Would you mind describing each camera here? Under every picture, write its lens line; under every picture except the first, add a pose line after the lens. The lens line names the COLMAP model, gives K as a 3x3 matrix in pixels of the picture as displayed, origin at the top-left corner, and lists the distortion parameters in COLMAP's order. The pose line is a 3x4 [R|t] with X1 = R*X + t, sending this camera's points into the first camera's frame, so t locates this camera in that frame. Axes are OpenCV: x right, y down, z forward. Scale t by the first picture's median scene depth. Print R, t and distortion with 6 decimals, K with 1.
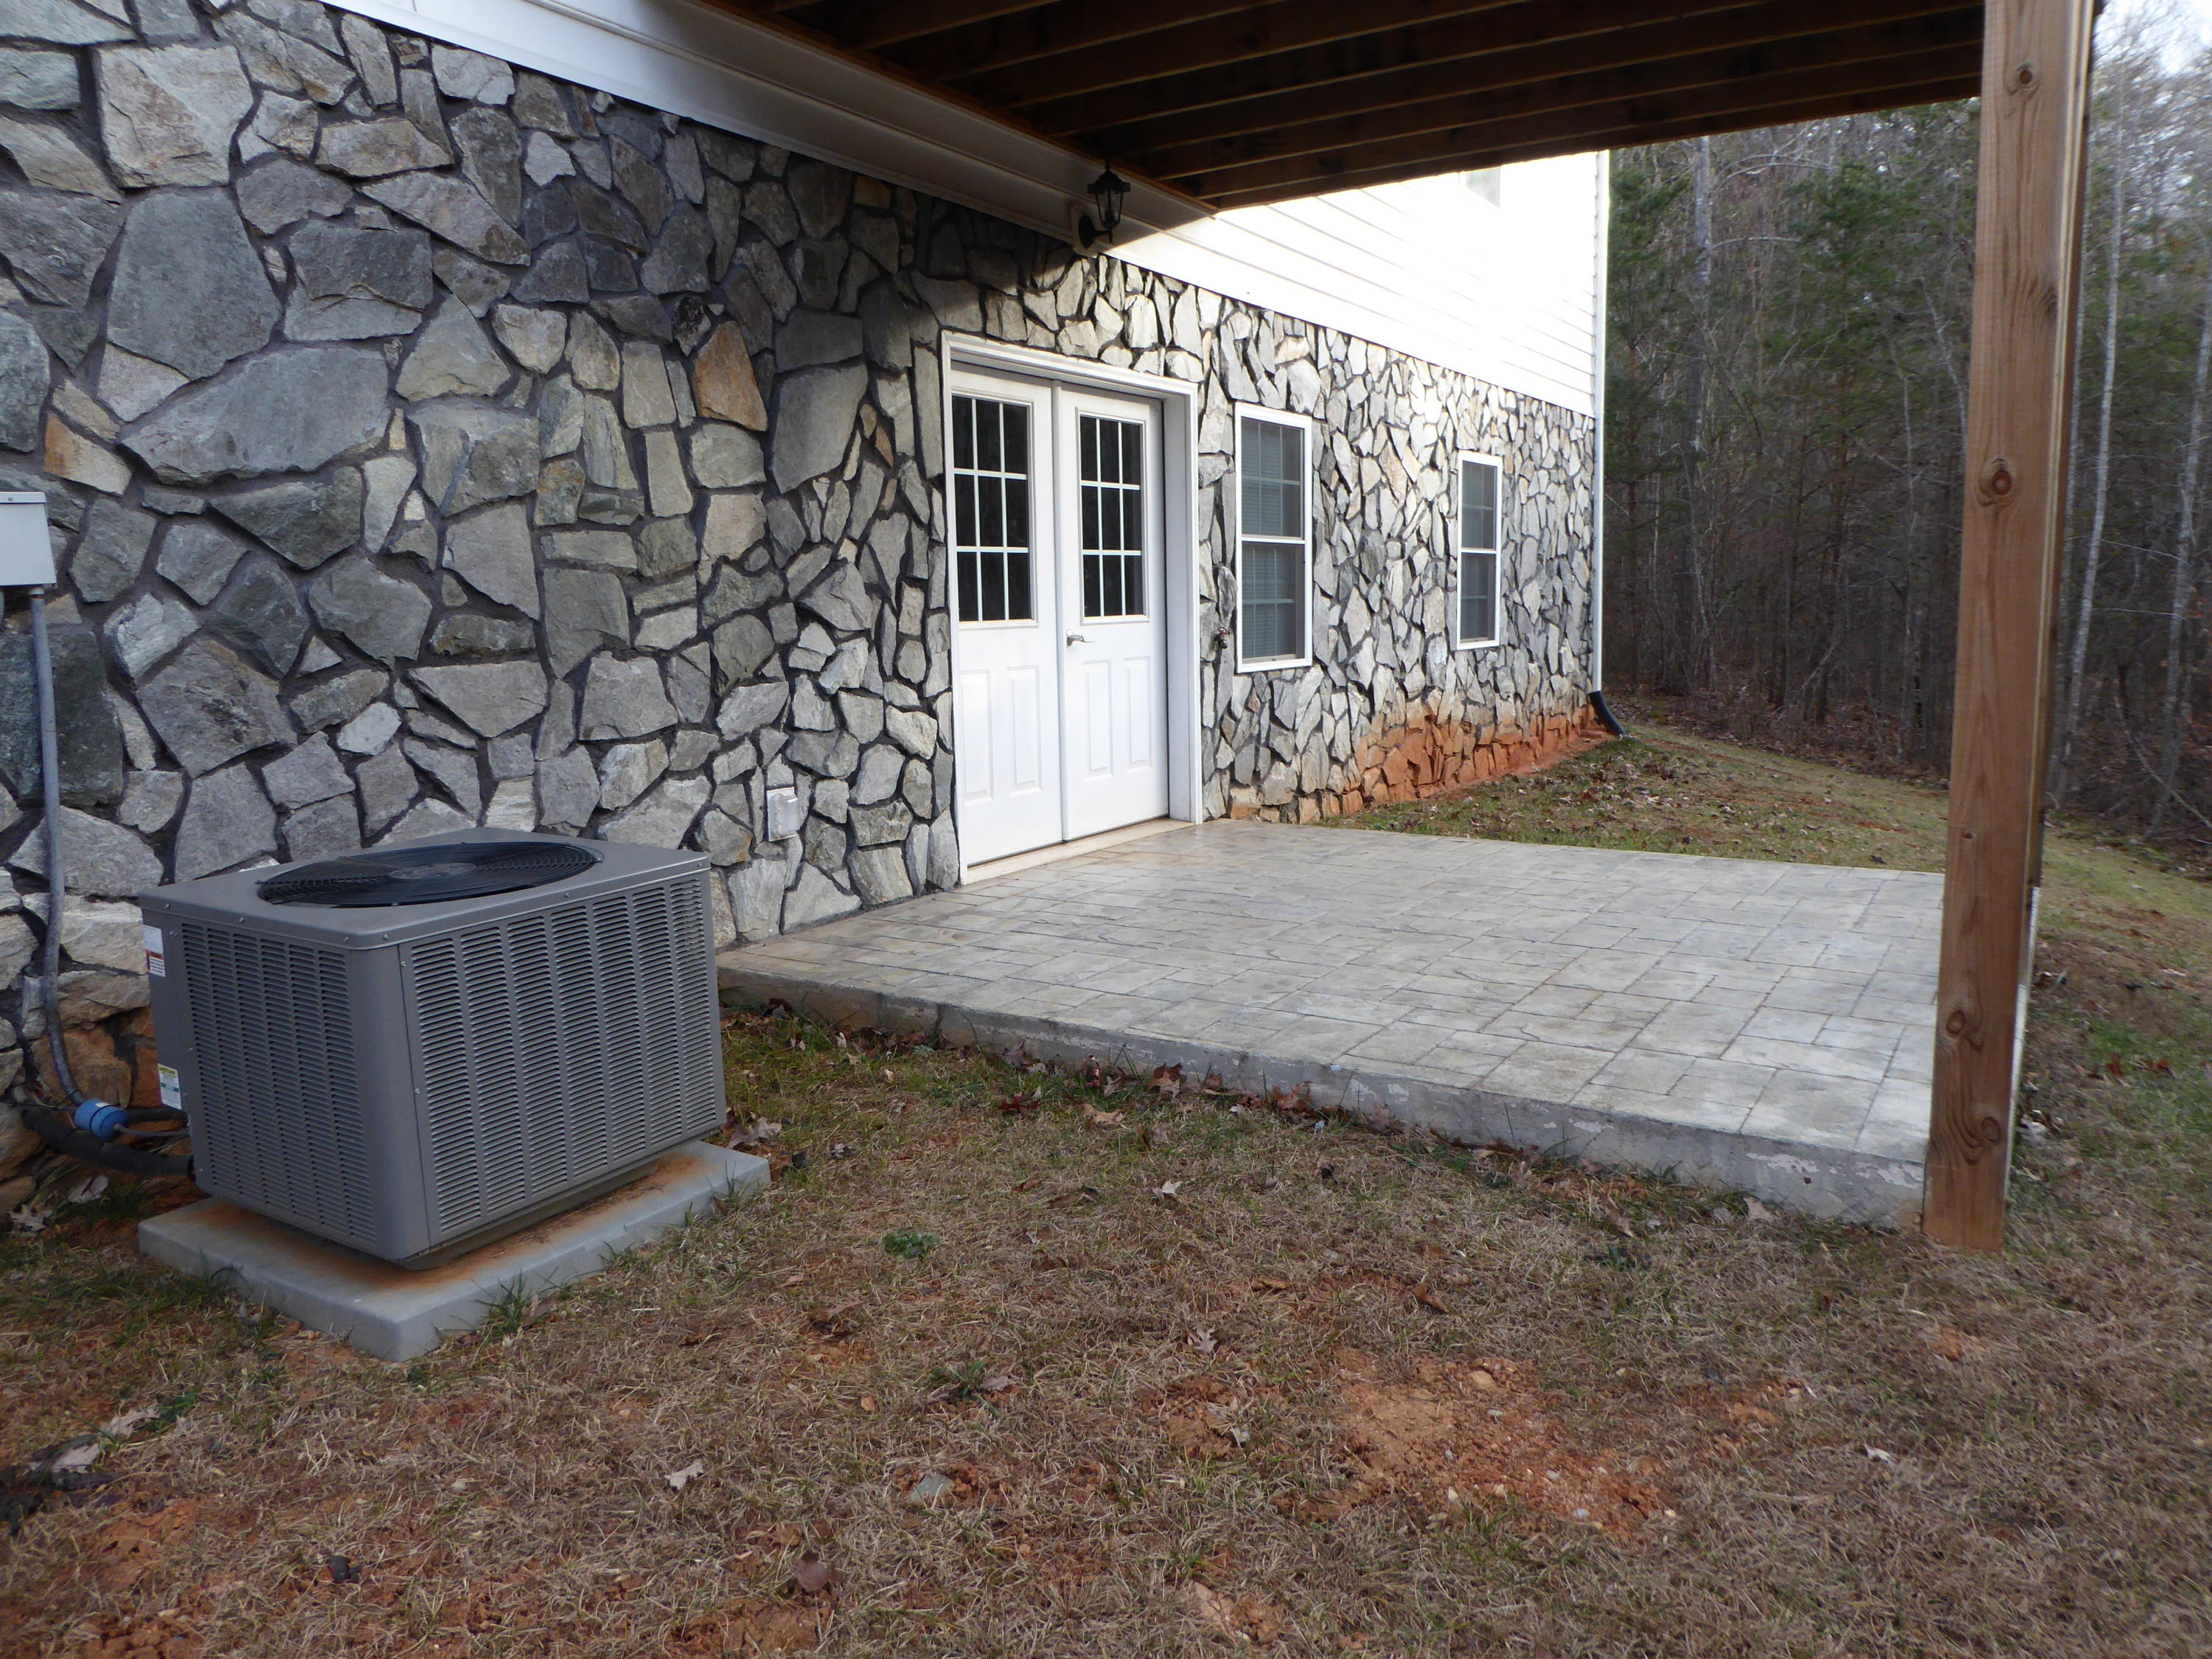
lens RADIAL K [[1571.3, 0, 1121.4], [0, 1571.3, 818.9], [0, 0, 1]] dist [-0.045895, 0.016045]
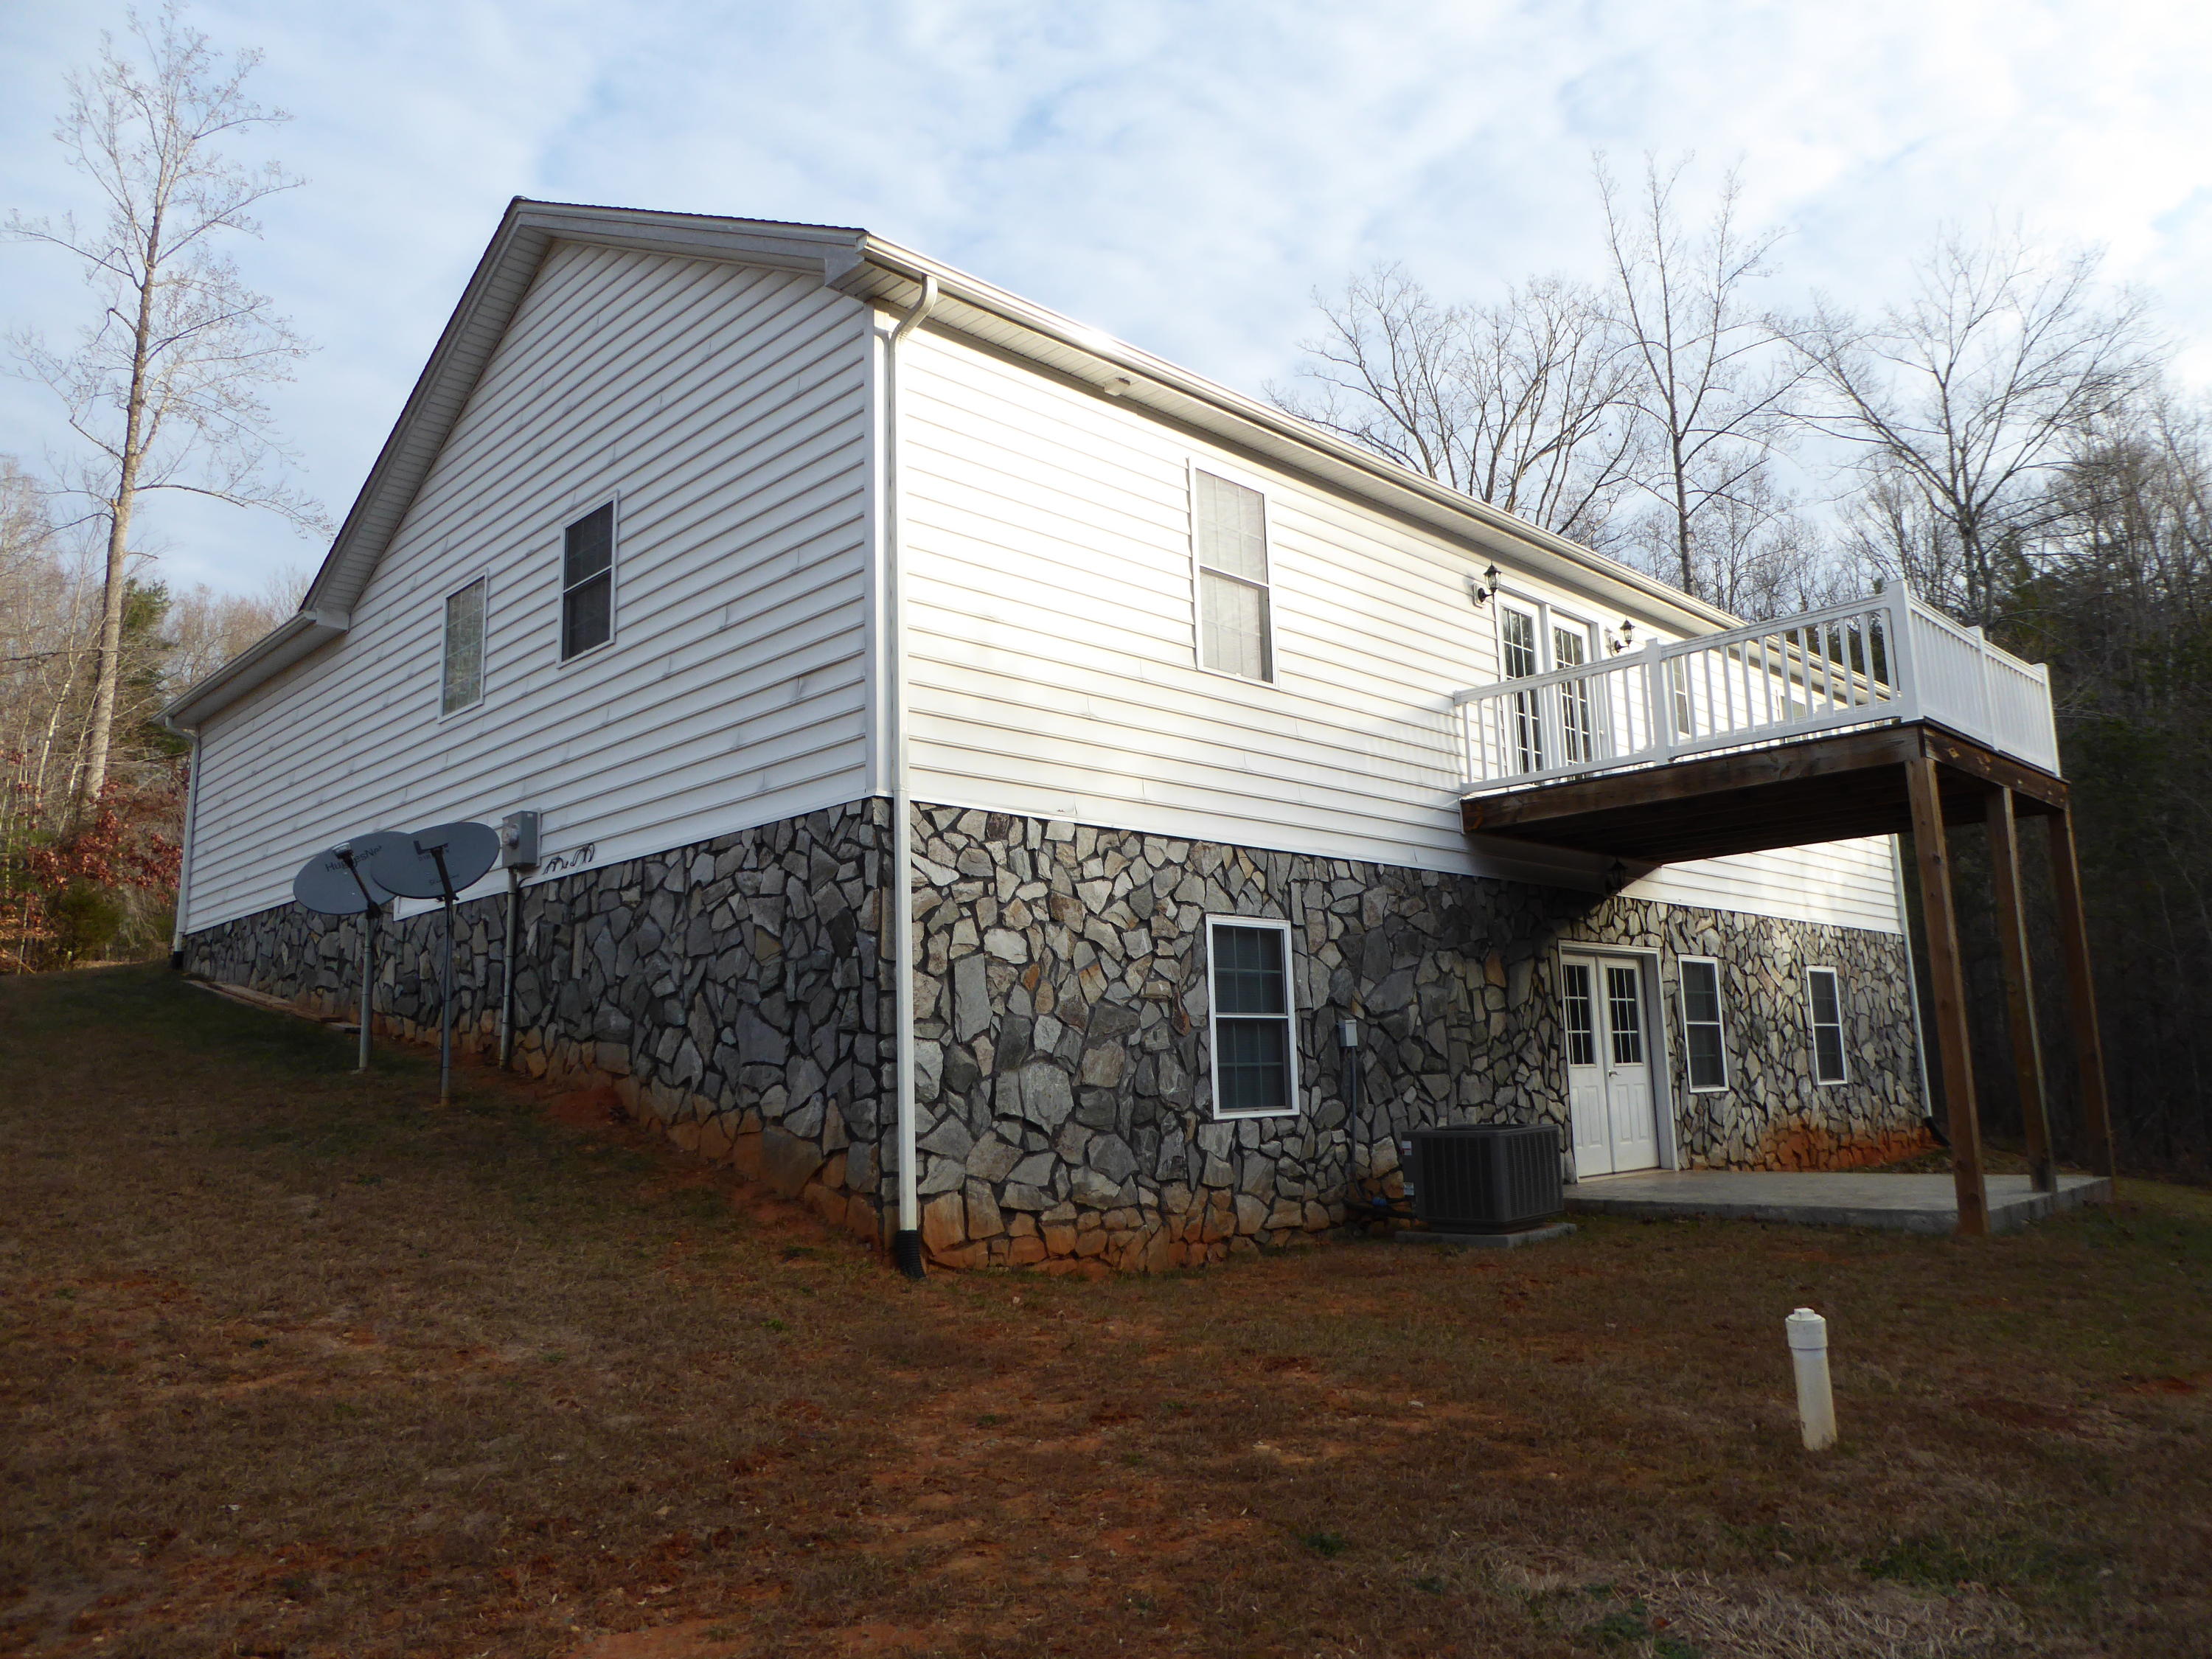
lens RADIAL K [[1571.3, 0, 1121.4], [0, 1571.3, 818.9], [0, 0, 1]] dist [-0.045895, 0.016045]
pose [[0.974020, -0.052643, -0.220257, -0.202485], [-0.016387, 0.953672, -0.300401, 0.210238], [0.225867, 0.296206, 0.928033, -1.251119]]
